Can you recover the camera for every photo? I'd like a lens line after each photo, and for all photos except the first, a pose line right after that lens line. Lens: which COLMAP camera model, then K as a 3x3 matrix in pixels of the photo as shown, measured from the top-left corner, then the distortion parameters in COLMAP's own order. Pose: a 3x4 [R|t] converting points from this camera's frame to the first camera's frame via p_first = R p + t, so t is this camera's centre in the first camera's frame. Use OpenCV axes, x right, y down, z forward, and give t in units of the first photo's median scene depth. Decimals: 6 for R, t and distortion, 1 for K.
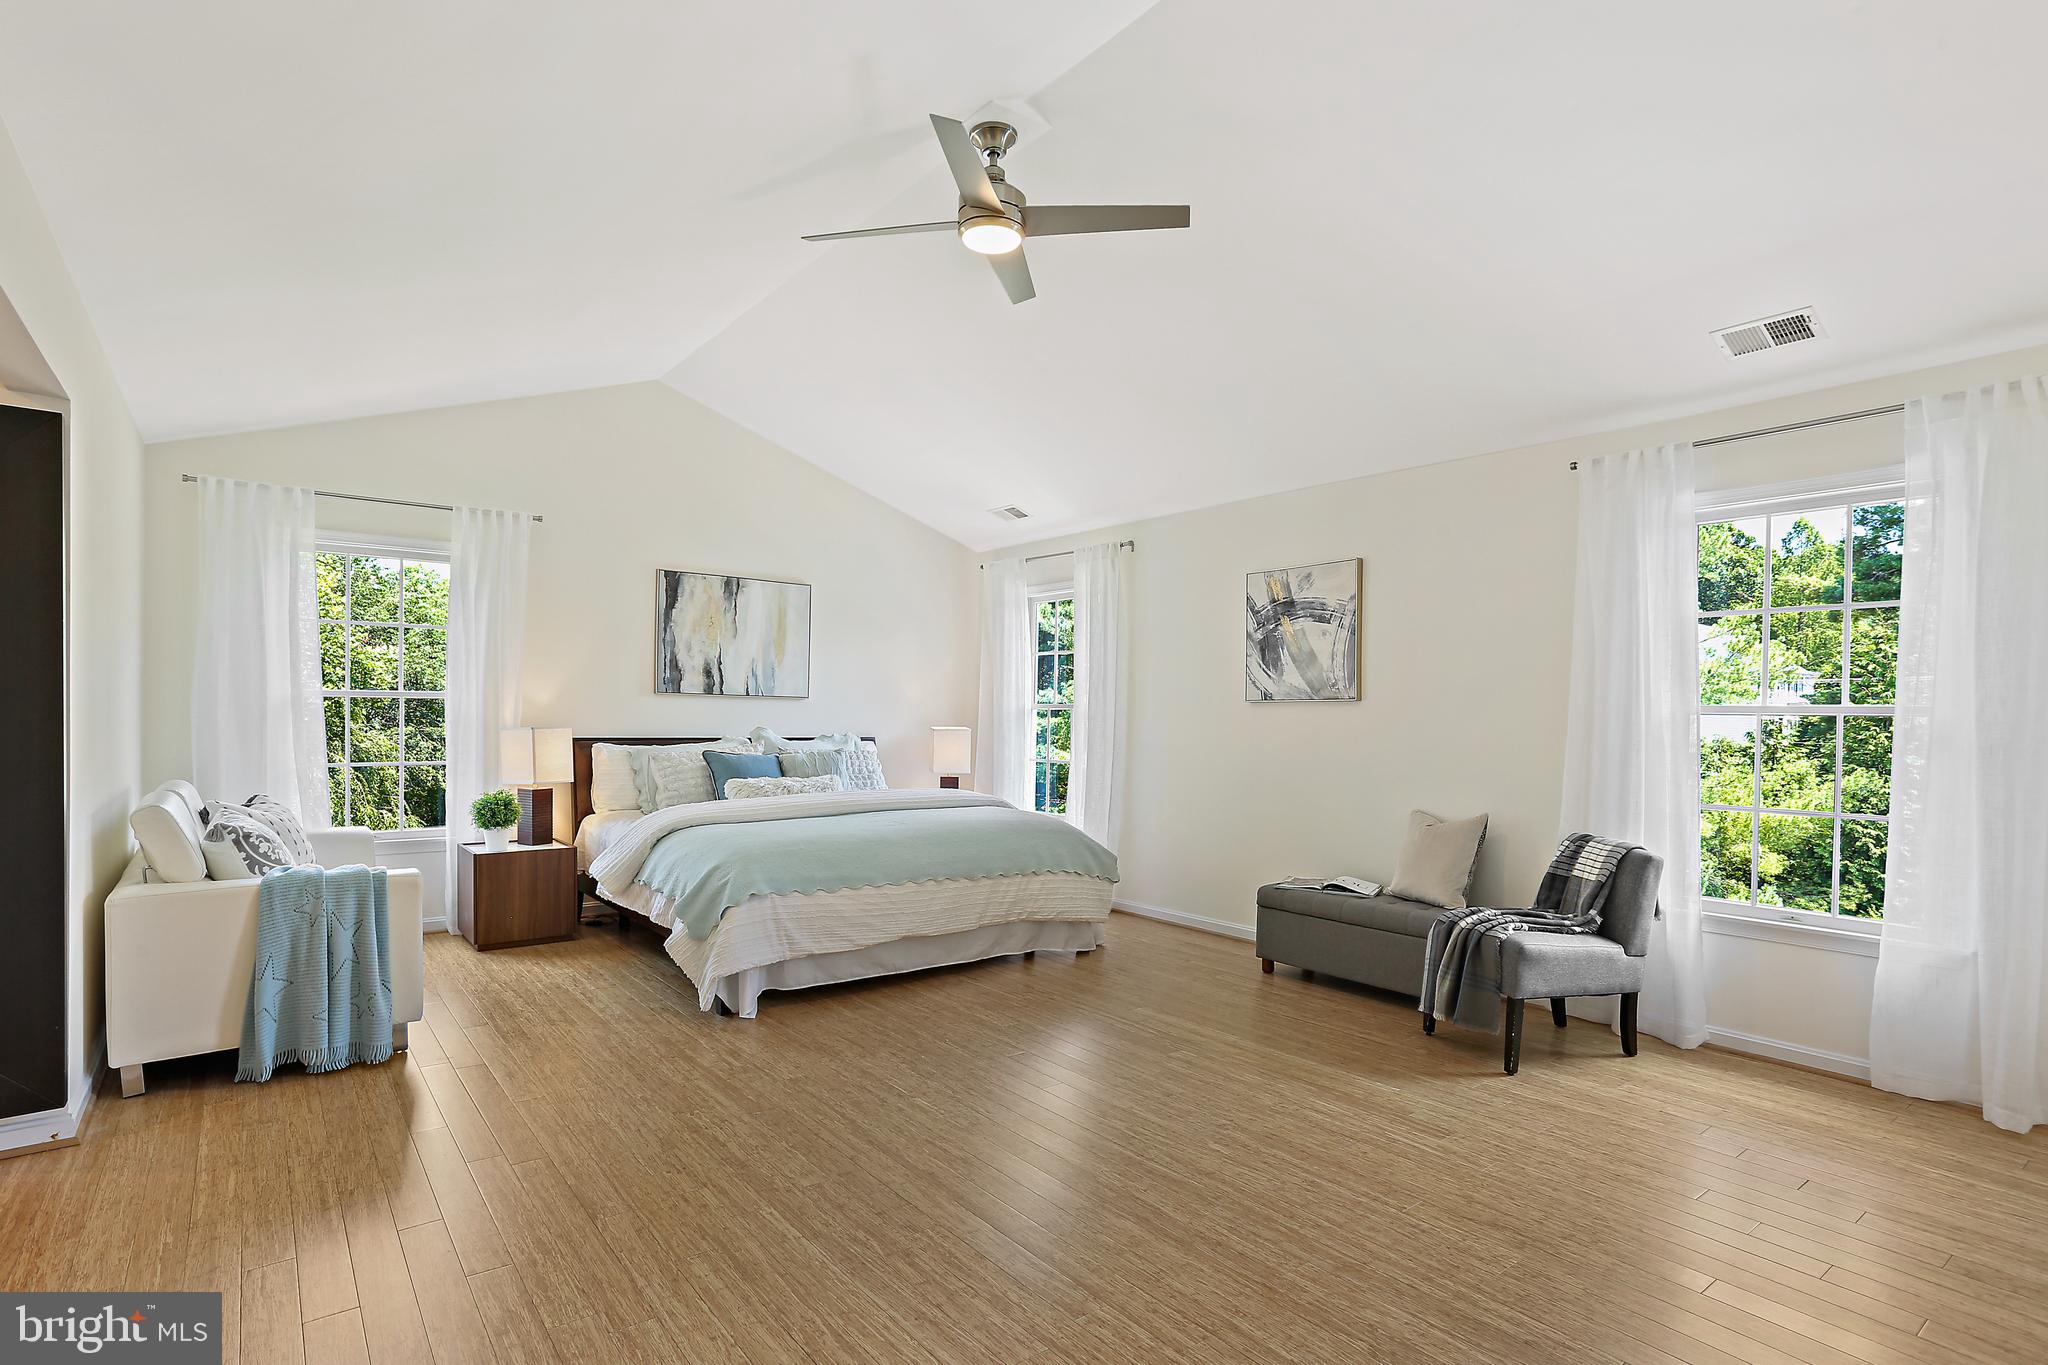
lens RADIAL K [[987.3, 0, 1022.2], [0, 987.3, 717.8], [0, 0, 1]] dist [-0.035941, 0.001153]
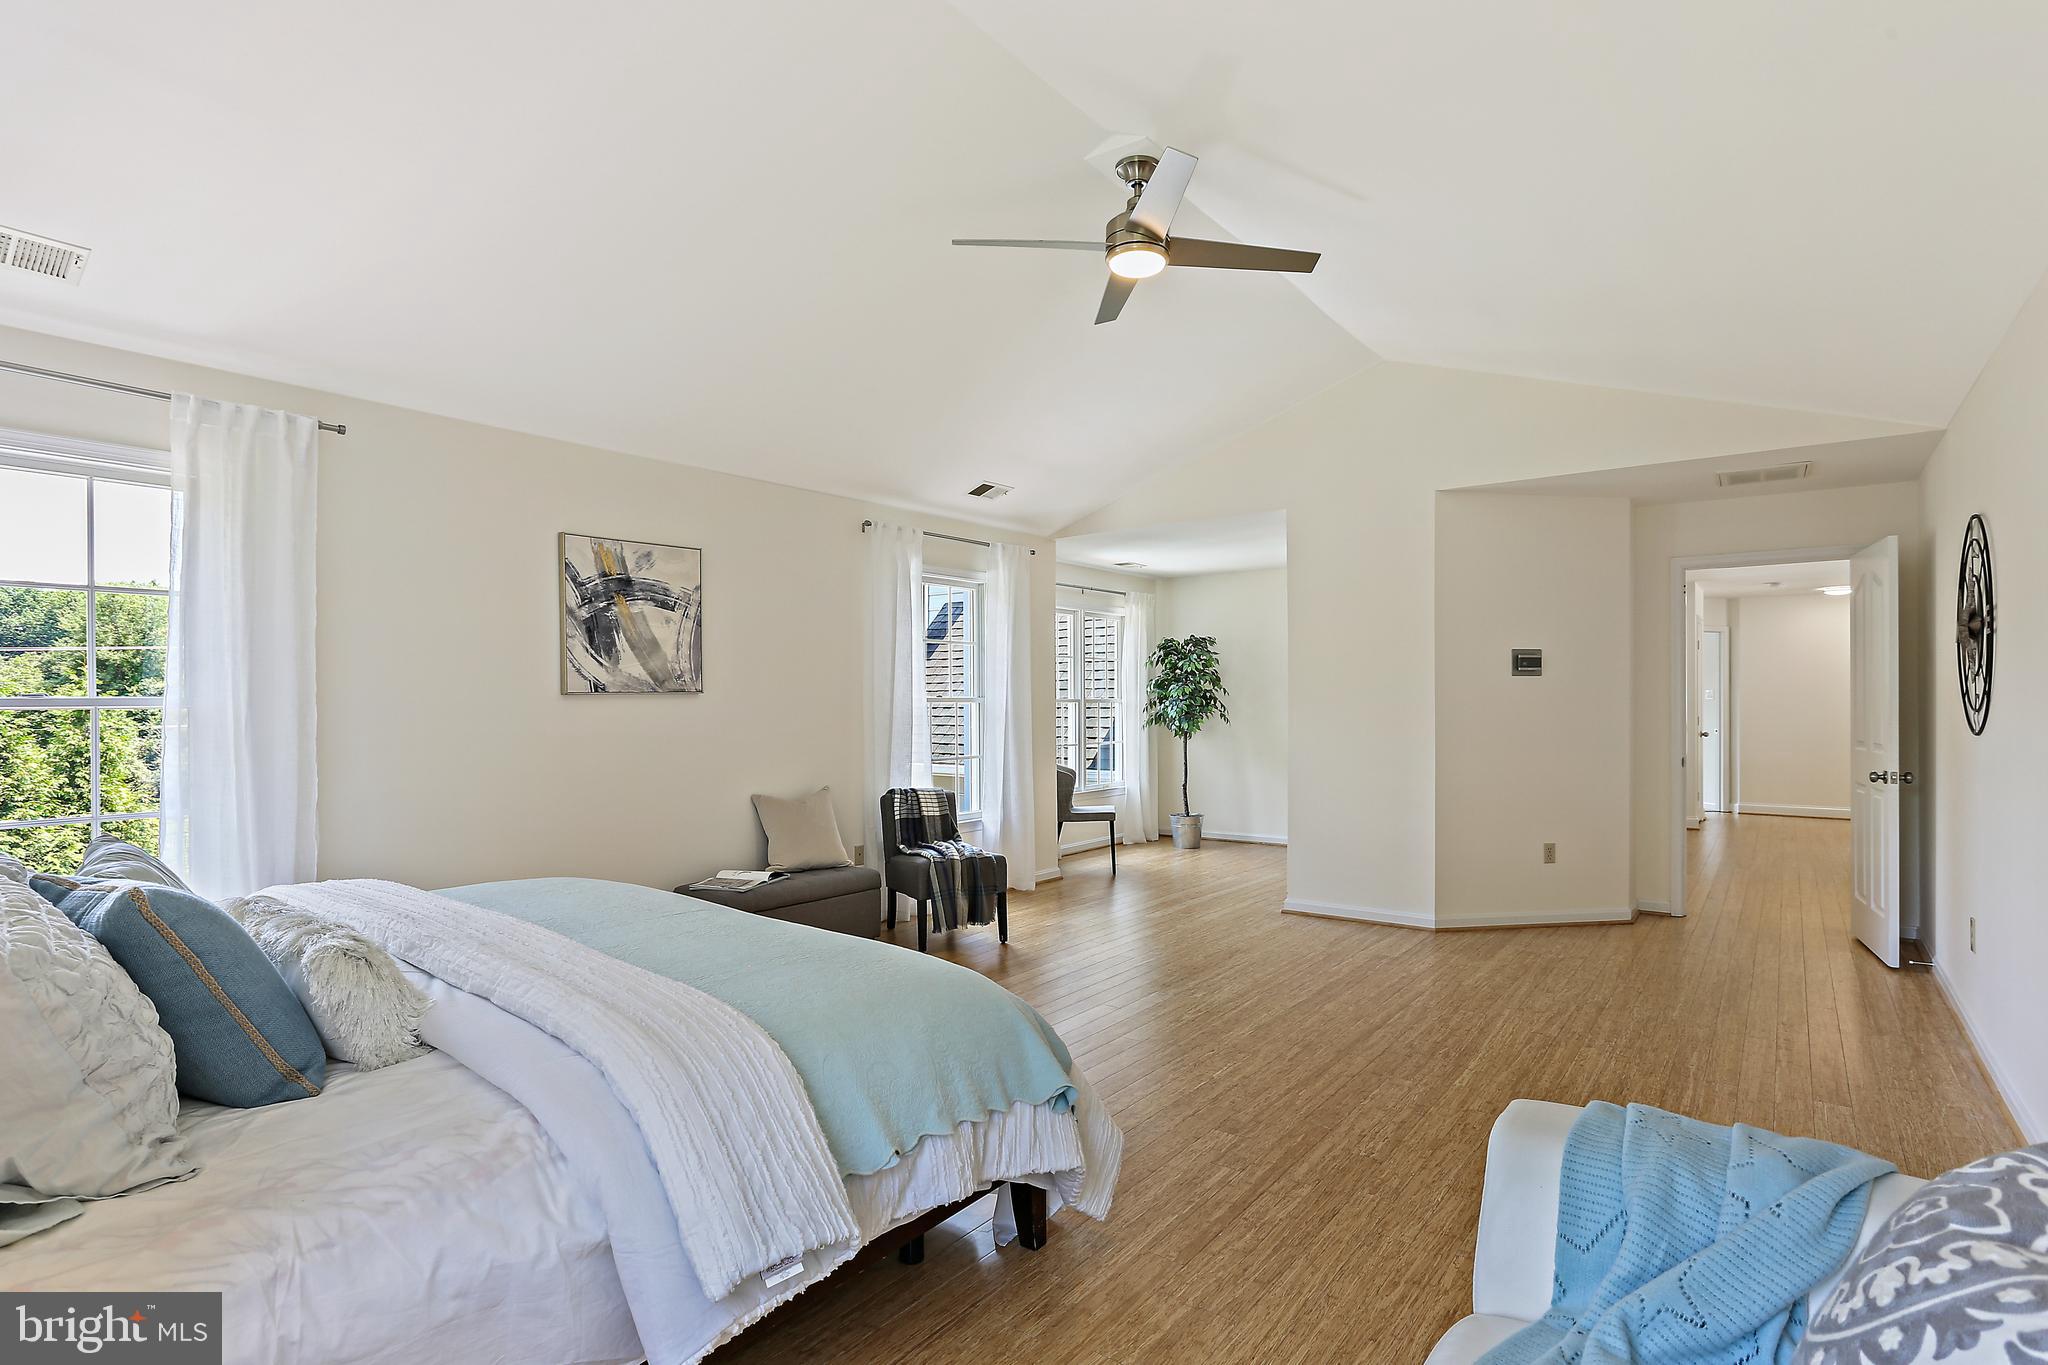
lens RADIAL K [[987.3, 0, 1020.5], [0, 987.3, 686.6], [0, 0, 1]] dist [-0.035941, 0.001153]
pose [[-0.221517, 0.000458, 0.975156, -0.658267], [0.005804, 0.999983, 0.000849, -0.022100], [-0.975139, 0.005848, -0.221515, 0.862627]]
